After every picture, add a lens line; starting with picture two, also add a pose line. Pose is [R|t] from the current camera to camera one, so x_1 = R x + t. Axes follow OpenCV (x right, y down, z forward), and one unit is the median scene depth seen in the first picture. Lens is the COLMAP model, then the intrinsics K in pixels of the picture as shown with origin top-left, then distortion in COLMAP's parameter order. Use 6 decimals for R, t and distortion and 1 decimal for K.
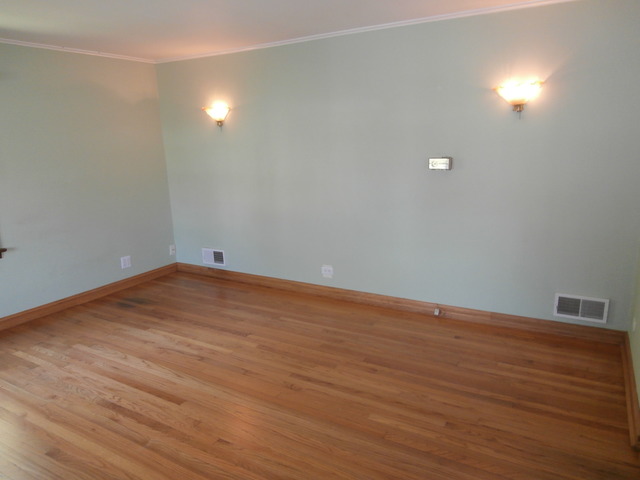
lens RADIAL K [[451.2, 0, 321.2], [0, 451.2, 240.4], [0, 0, 1]] dist [-0.024431, 0.018091]
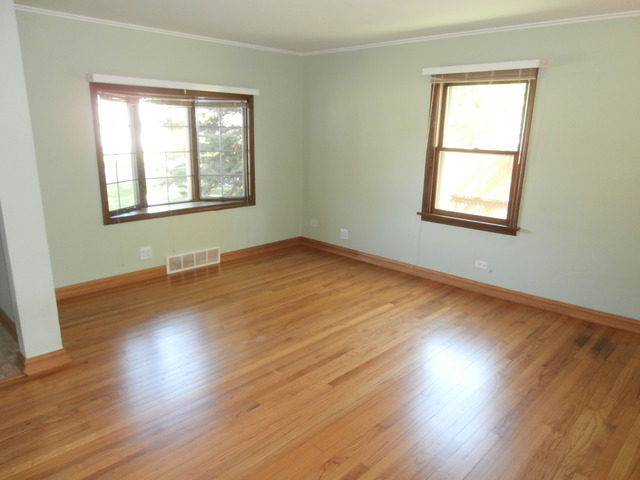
lens RADIAL K [[451.2, 0, 321.8], [0, 451.2, 240.0], [0, 0, 1]] dist [-0.024431, 0.018091]
pose [[-0.248722, 0.240068, -0.938352, 0.414584], [-0.211287, 0.932017, 0.294452, -0.172580], [0.945249, 0.271498, -0.181090, 0.787970]]
